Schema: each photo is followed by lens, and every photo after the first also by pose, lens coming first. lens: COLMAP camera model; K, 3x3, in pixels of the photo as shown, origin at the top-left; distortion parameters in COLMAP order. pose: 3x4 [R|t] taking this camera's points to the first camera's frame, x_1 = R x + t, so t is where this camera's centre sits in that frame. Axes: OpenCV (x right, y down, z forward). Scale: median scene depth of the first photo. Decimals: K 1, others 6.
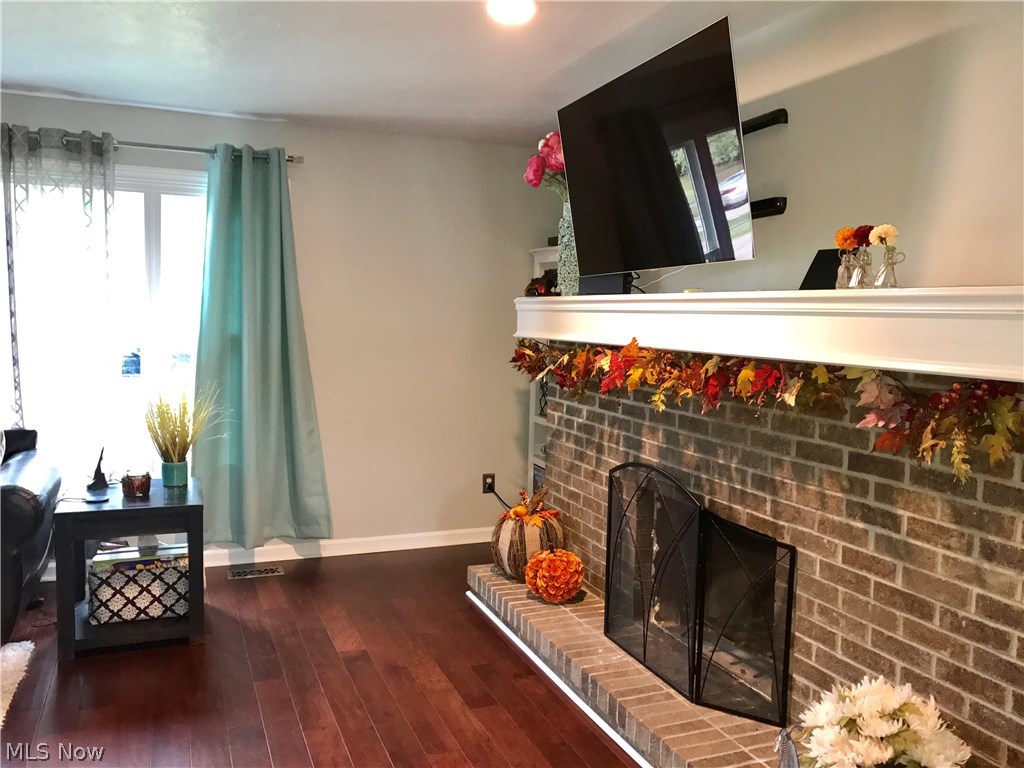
lens RADIAL K [[842.9, 0, 510.1], [0, 842.9, 380.9], [0, 0, 1]] dist [0.036078, -0.041365]
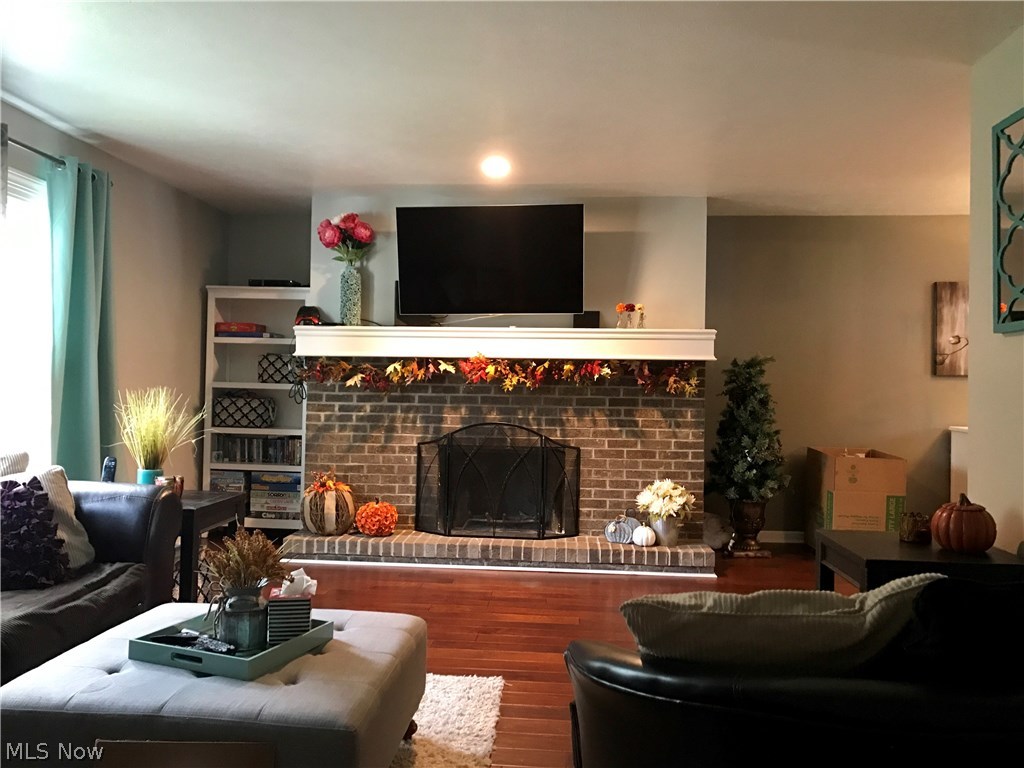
lens RADIAL K [[842.9, 0, 504.5], [0, 842.9, 377.7], [0, 0, 1]] dist [0.036078, -0.041365]
pose [[0.444816, -0.007171, 0.895593, -1.671333], [0.071216, 0.997085, -0.027387, 0.064678], [-0.892786, 0.075963, 0.444030, 0.210457]]
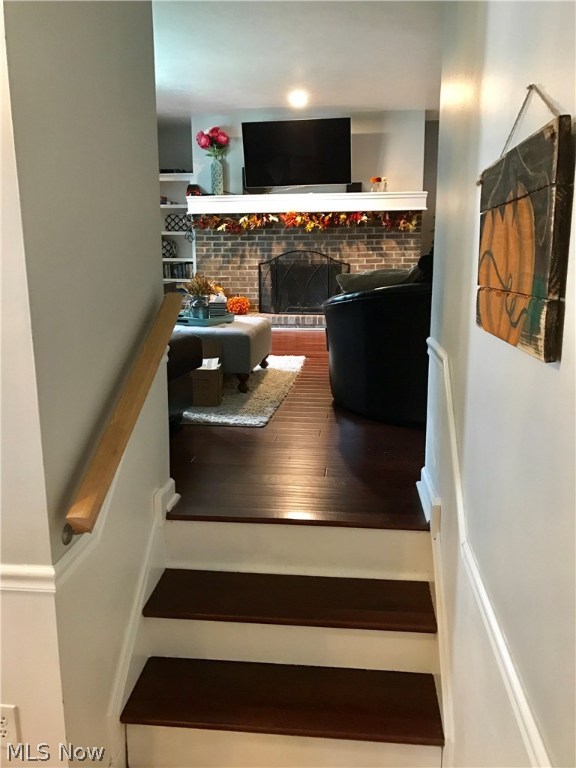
lens RADIAL K [[632.2, 0, 291.2], [0, 632.2, 383.9], [0, 0, 1]] dist [0.036078, -0.041365]
pose [[0.474747, -0.208790, 0.854998, -2.343885], [0.095520, 0.977939, 0.185774, 0.171416], [-0.874924, -0.006526, 0.484217, -0.148114]]
